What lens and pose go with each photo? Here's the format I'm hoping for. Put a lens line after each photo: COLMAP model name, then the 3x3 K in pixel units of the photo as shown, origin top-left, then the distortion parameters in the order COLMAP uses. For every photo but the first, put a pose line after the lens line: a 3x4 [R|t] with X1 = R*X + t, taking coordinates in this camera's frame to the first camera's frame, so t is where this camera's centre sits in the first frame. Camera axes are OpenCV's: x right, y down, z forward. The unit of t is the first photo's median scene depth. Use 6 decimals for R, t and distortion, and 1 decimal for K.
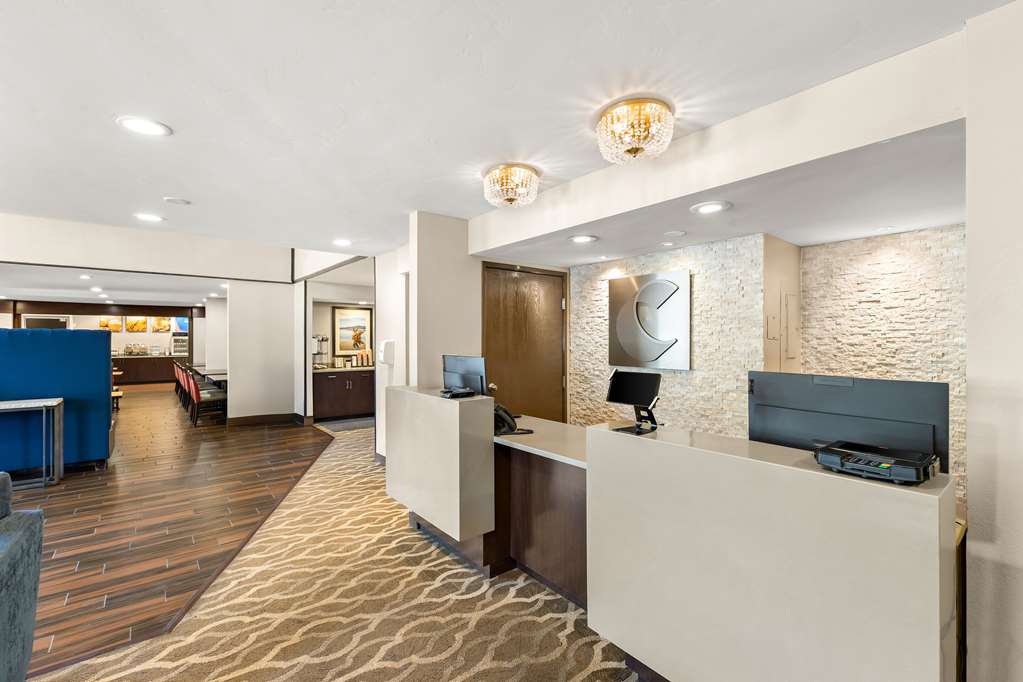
lens RADIAL K [[445.6, 0, 515.0], [0, 445.6, 339.6], [0, 0, 1]] dist [0.003915, -0.000435]
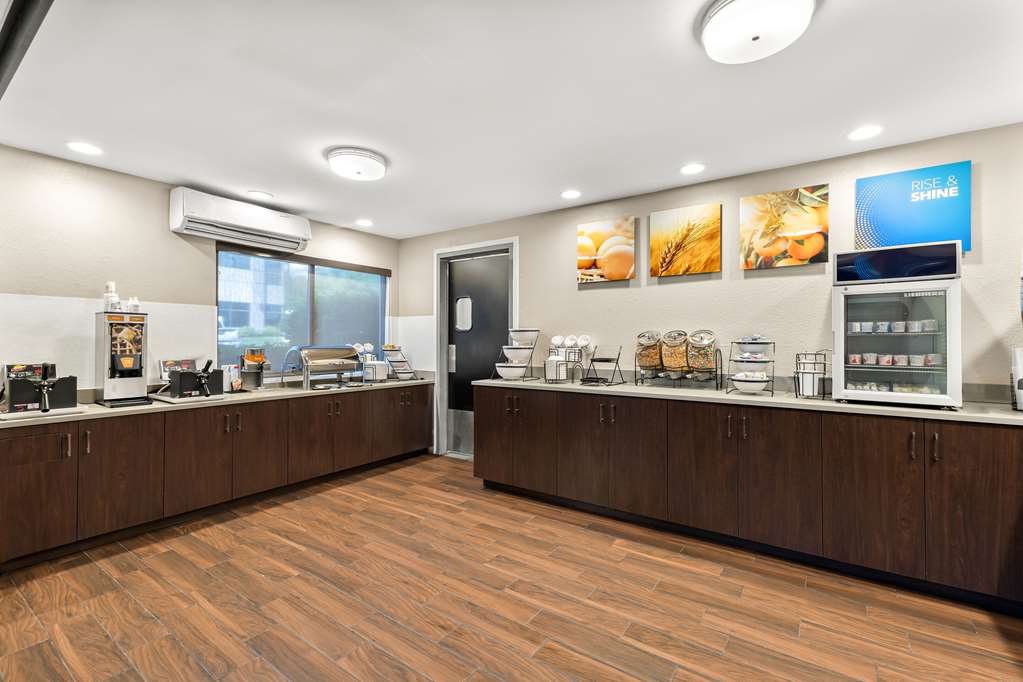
lens RADIAL K [[445.6, 0, 510.1], [0, 445.6, 337.7], [0, 0, 1]] dist [0.003915, -0.000435]
pose [[0.262510, -0.005506, -0.964914, -0.643367], [0.001111, 0.999985, -0.005404, 0.013818], [0.964929, 0.000346, 0.262512, 0.844870]]
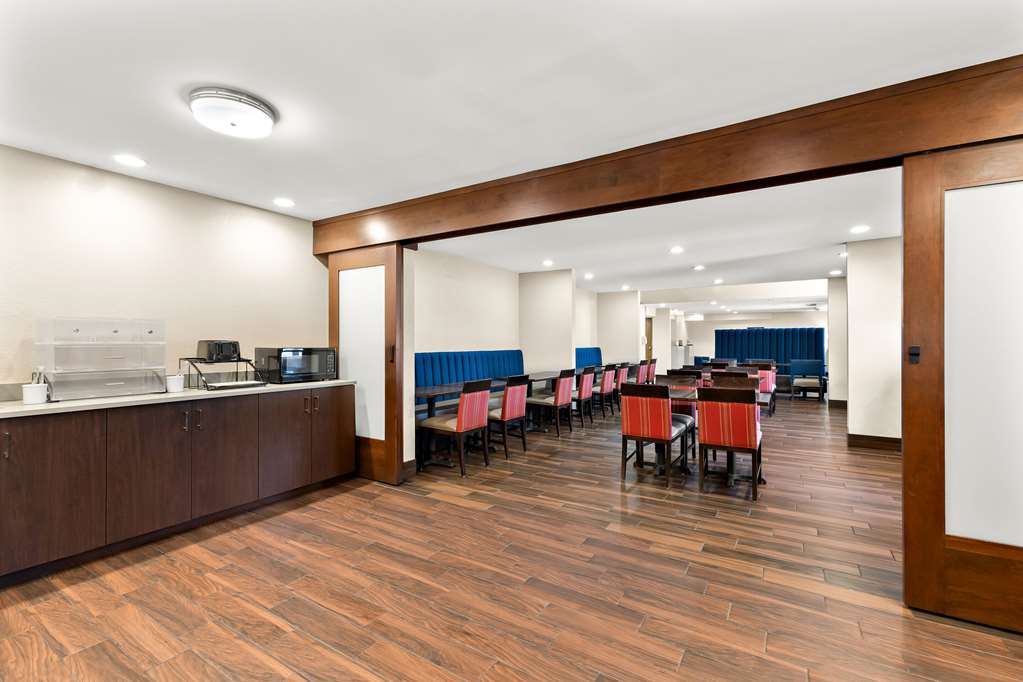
lens RADIAL K [[445.6, 0, 511.6], [0, 445.6, 339.7], [0, 0, 1]] dist [0.003915, -0.000435]
pose [[-0.313786, 0.009529, 0.949446, -0.897047], [0.002018, 0.999954, -0.009369, 0.014560], [-0.949492, -0.001024, -0.313791, 0.887665]]
